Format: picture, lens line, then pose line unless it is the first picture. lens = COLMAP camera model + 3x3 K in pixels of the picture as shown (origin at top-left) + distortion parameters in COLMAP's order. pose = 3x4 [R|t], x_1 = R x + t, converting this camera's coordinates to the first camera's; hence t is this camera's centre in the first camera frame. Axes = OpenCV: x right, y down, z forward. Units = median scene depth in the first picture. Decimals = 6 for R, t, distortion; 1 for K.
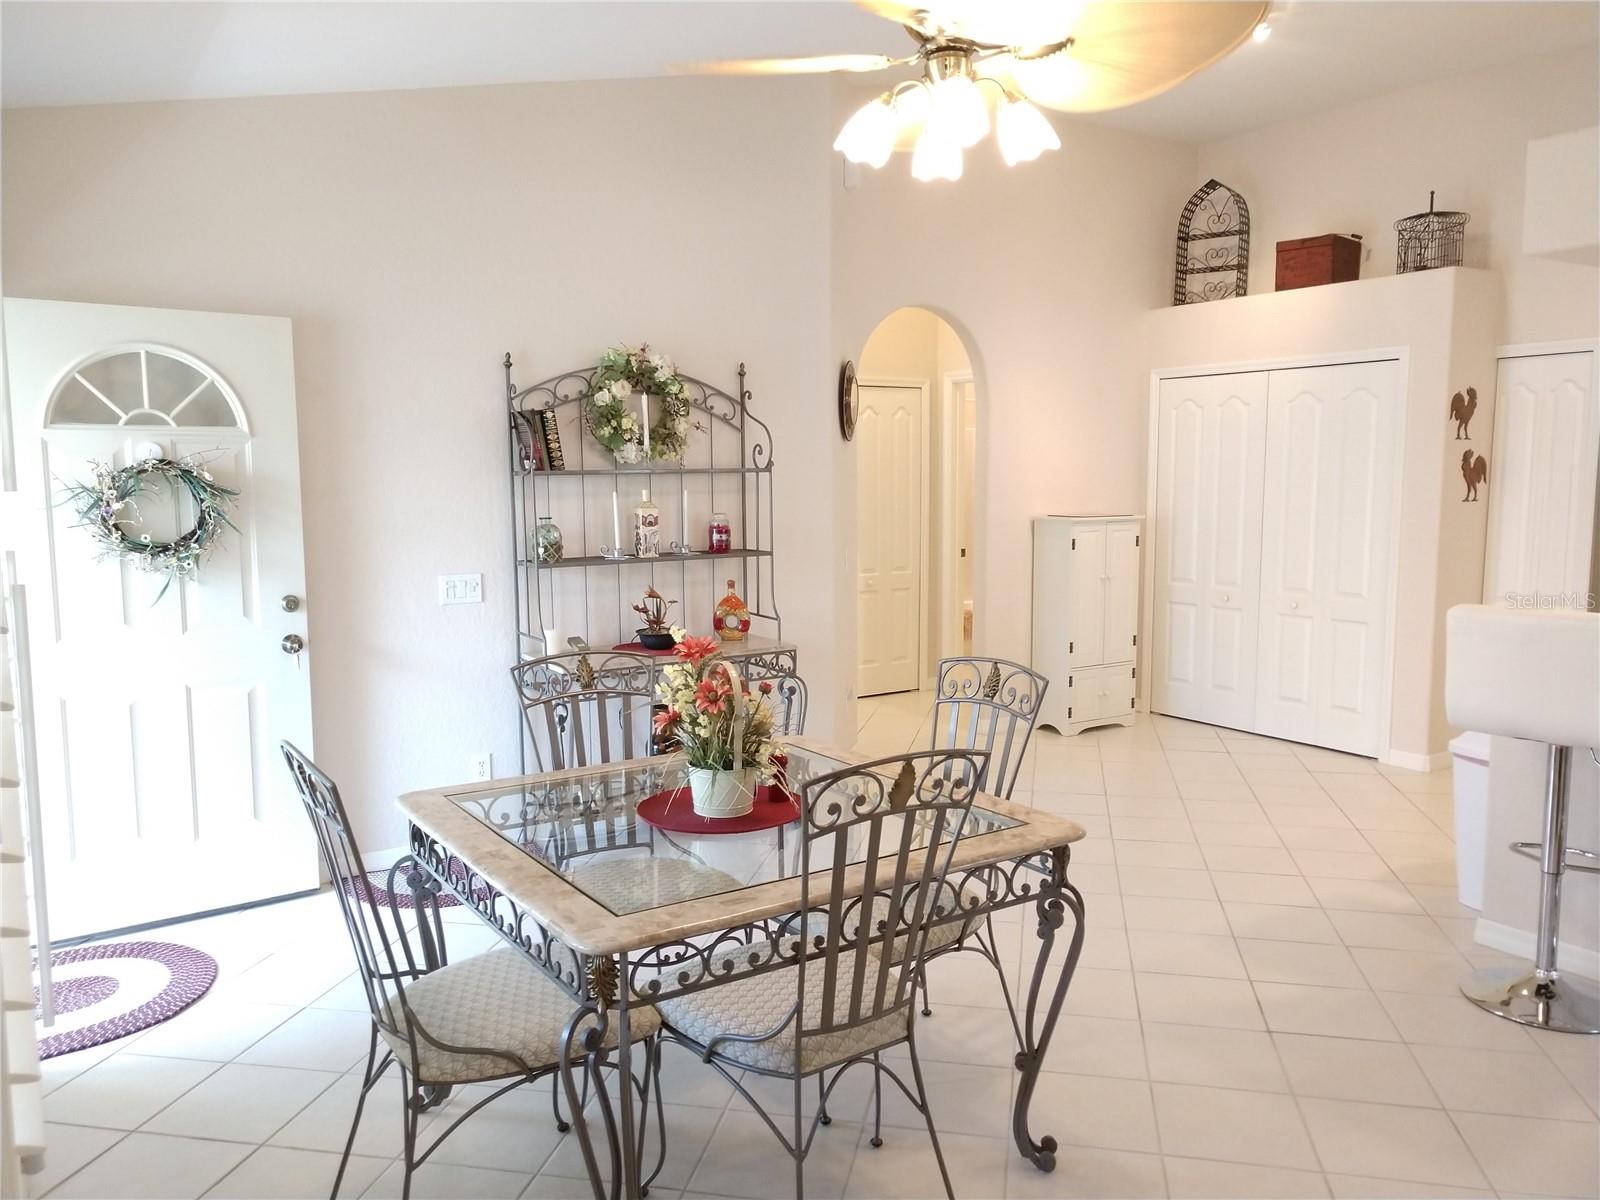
lens RADIAL K [[1225.0, 0, 801.9], [0, 1225.0, 608.3], [0, 0, 1]] dist [0.014278, 0.013261]
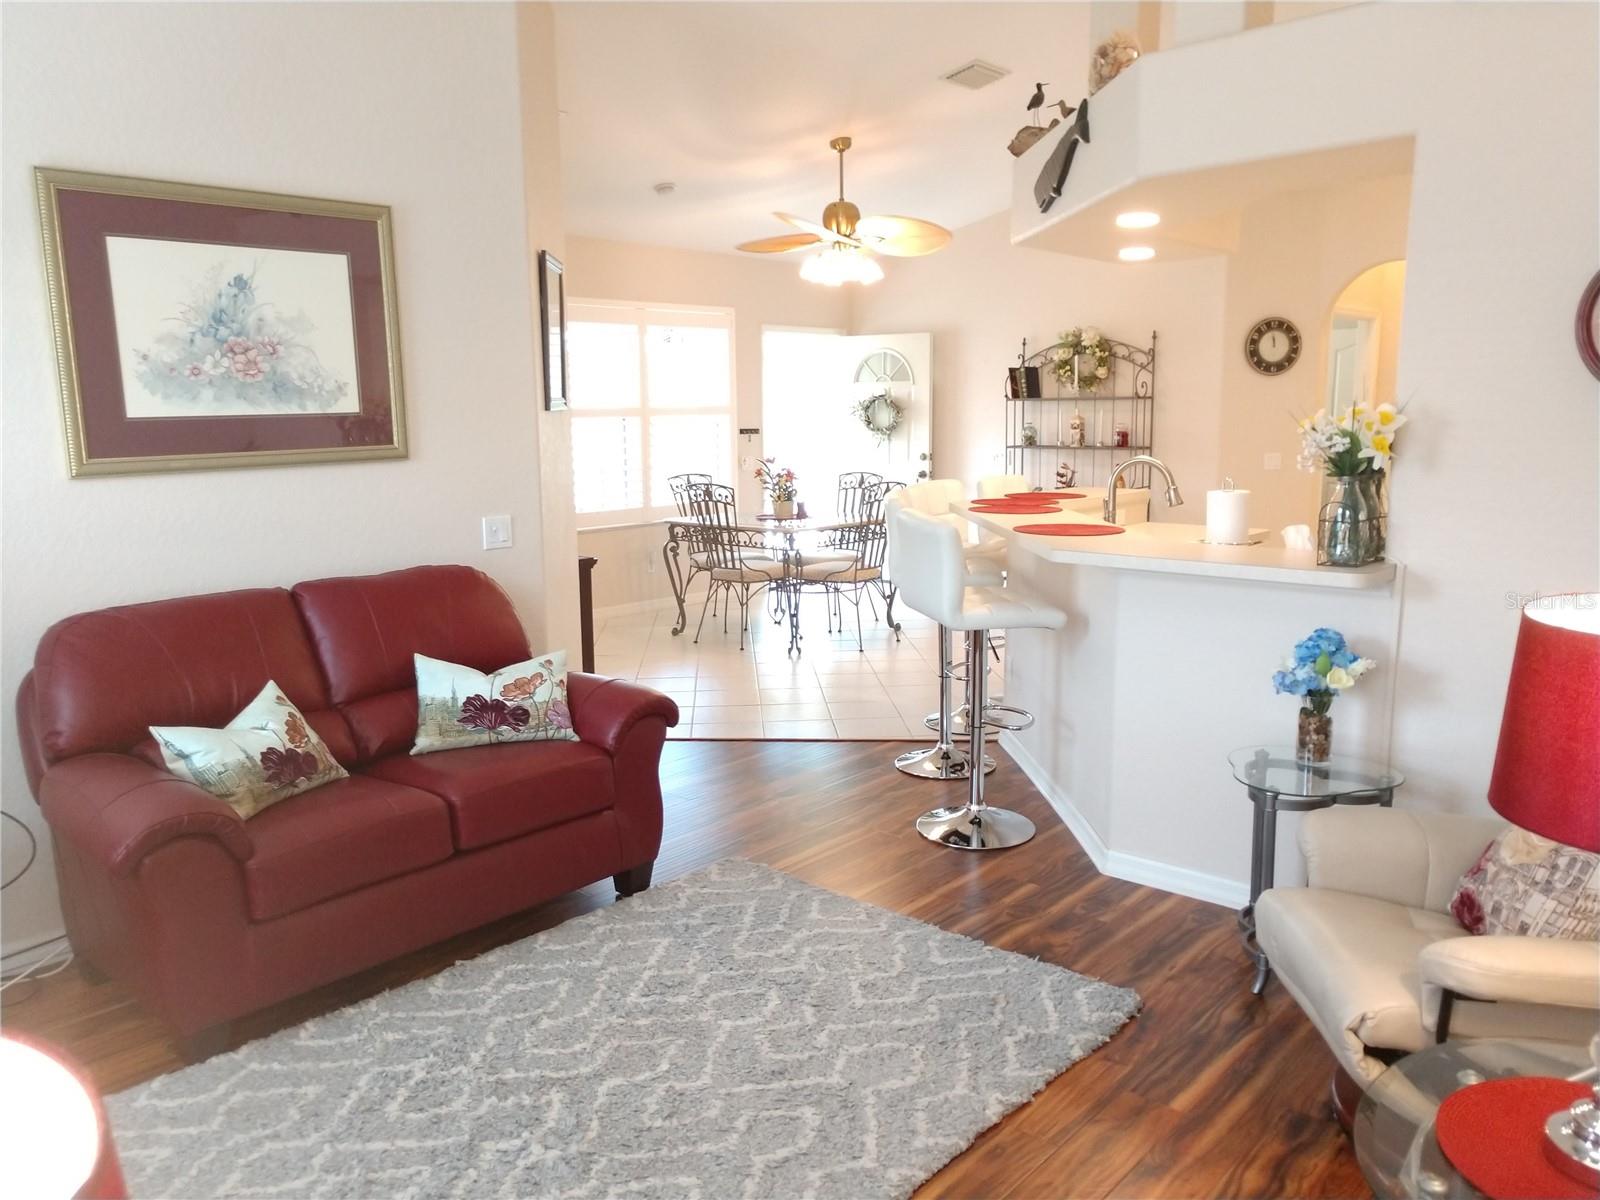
lens RADIAL K [[1215.7, 0, 796.3], [0, 1215.7, 603.2], [0, 0, 1]] dist [-0.003940, 0.054834]
pose [[0.249006, 0.160988, -0.955028, 1.530913], [-0.099821, 0.985103, 0.140032, -0.025181], [0.963344, 0.060463, 0.261366, 0.159921]]
